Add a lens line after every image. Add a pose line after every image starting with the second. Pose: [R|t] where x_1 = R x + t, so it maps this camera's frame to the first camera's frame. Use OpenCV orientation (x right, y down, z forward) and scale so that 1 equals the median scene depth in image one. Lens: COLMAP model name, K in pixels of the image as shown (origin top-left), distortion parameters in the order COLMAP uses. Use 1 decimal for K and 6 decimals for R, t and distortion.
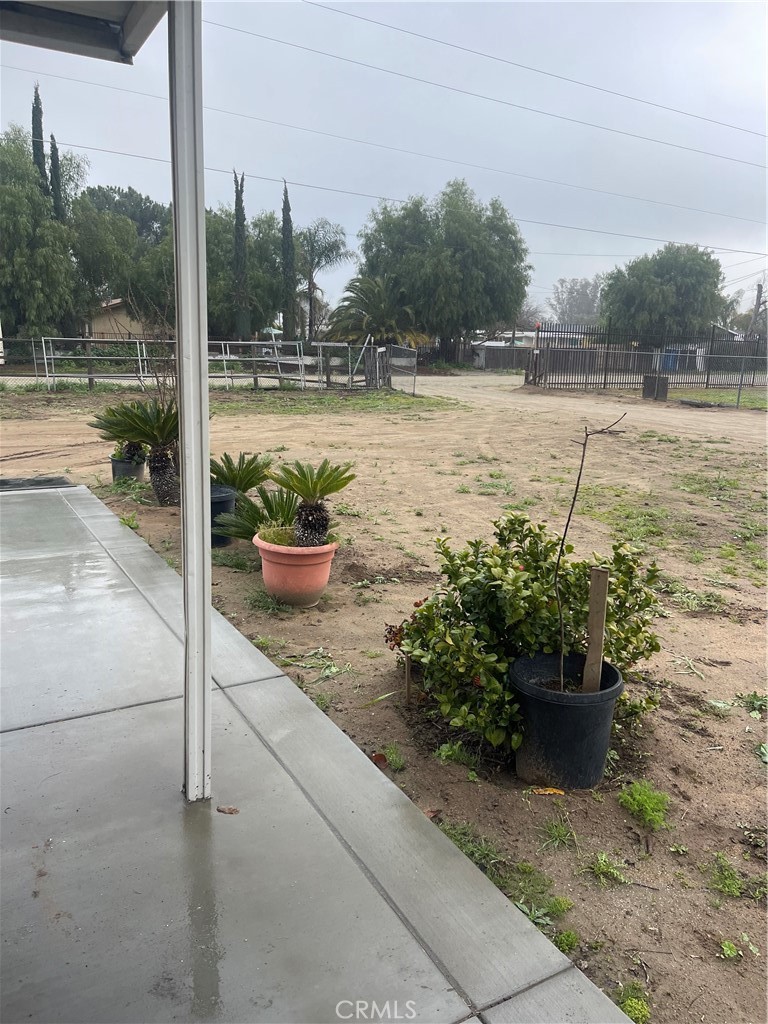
lens RADIAL K [[774.6, 0, 384.2], [0, 774.6, 507.9], [0, 0, 1]] dist [0.076487, -0.098891]
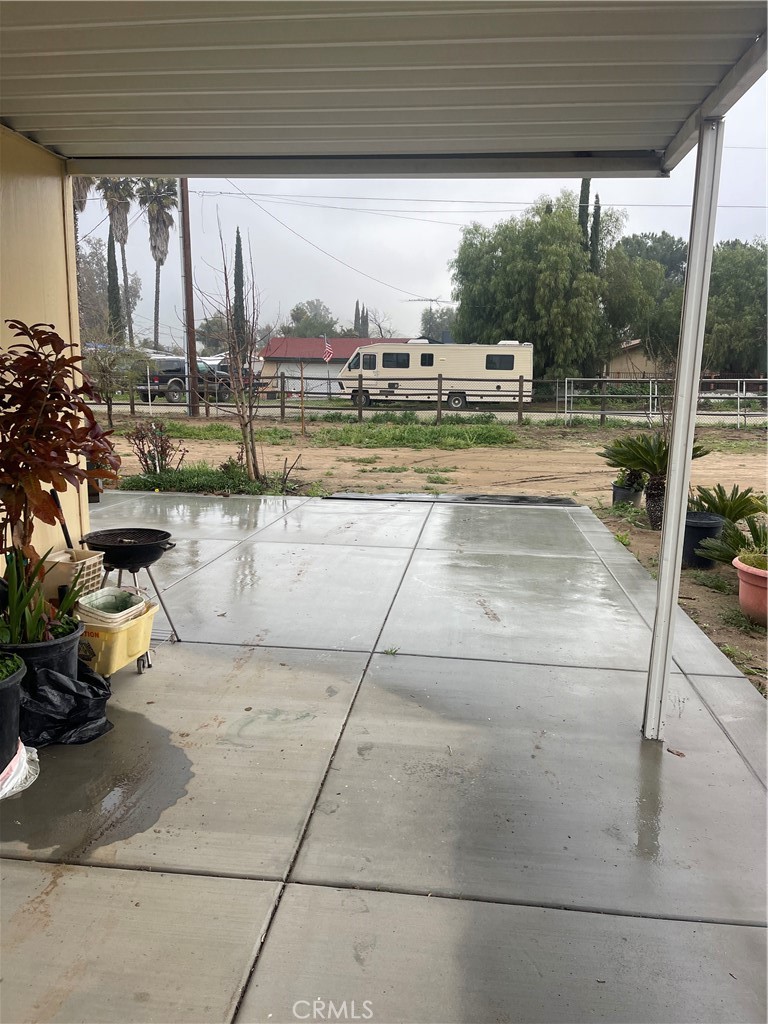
lens RADIAL K [[774.6, 0, 385.7], [0, 774.6, 516.4], [0, 0, 1]] dist [0.076487, -0.098891]
pose [[0.812011, 0.095323, -0.575805, 0.038911], [-0.116293, 0.993215, 0.000426, 0.021590], [0.571939, 0.066616, 0.817587, -0.113544]]
